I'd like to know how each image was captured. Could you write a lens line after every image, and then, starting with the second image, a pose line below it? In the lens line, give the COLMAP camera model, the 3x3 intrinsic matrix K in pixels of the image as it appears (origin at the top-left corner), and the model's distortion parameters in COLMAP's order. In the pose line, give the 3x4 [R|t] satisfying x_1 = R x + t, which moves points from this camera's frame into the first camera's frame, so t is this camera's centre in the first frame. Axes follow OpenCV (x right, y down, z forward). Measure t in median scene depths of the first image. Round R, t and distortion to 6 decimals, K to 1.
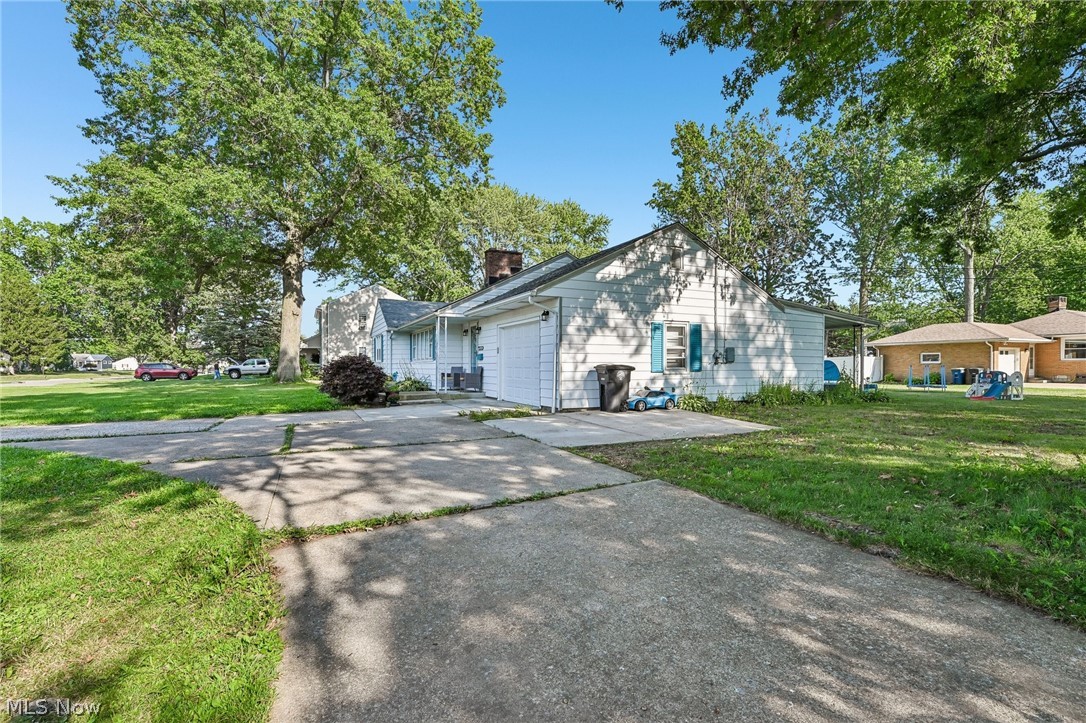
lens RADIAL K [[486.7, 0, 547.1], [0, 486.7, 367.5], [0, 0, 1]] dist [0.000787, -0.001693]
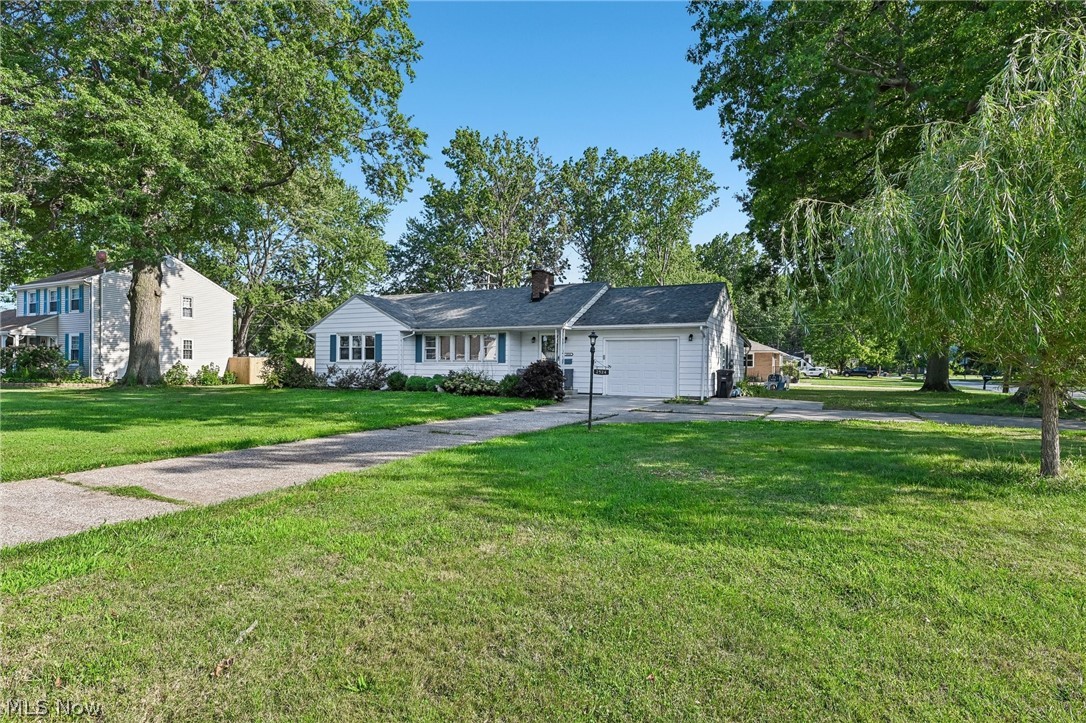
lens RADIAL K [[560.5, 0, 535.8], [0, 560.5, 365.6], [0, 0, 1]] dist [0.005825, -0.000577]
pose [[0.792930, 0.009634, 0.609237, -1.241867], [-0.008201, 0.999953, -0.005138, -0.002526], [-0.609258, -0.000923, 0.792972, -0.102994]]
